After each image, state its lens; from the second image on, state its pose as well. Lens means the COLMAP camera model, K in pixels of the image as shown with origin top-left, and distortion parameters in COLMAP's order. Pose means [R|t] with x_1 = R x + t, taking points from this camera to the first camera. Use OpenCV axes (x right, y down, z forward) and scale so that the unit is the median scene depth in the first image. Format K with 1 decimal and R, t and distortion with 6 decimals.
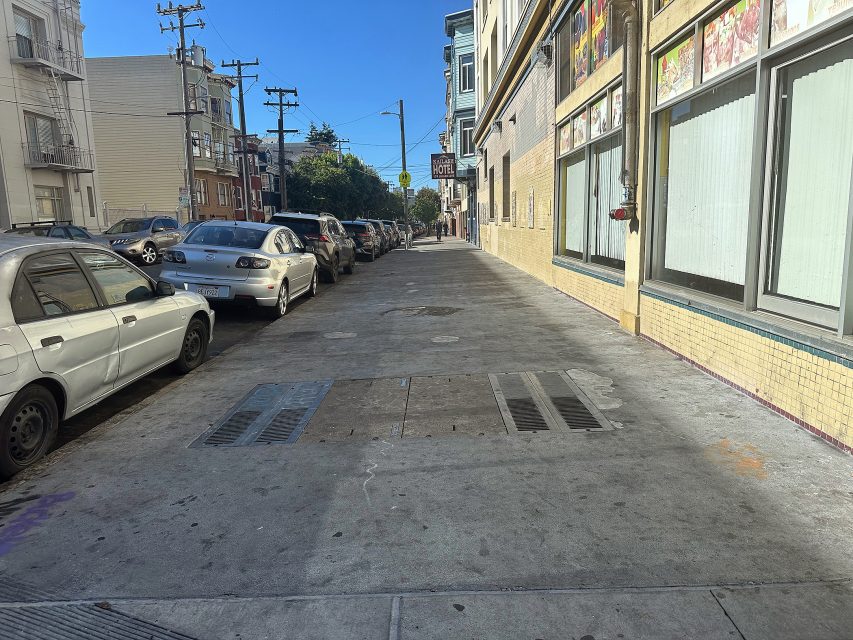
lens RADIAL K [[585.7, 0, 426.5], [0, 585.7, 320.0], [0, 0, 1]] dist [-0.006929, -0.004181]
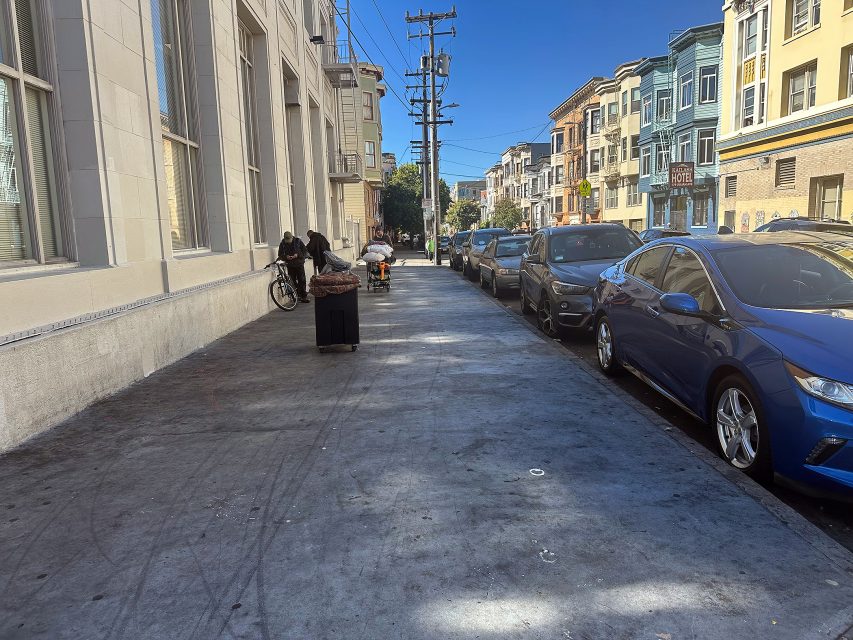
lens RADIAL K [[585.7, 0, 426.5], [0, 585.7, 320.0], [0, 0, 1]] dist [-0.006929, -0.004181]
pose [[0.997105, -0.022451, 0.072642, -0.495100], [0.023943, 0.999519, -0.019732, -0.001650], [-0.072164, 0.021414, 0.997163, 0.025785]]
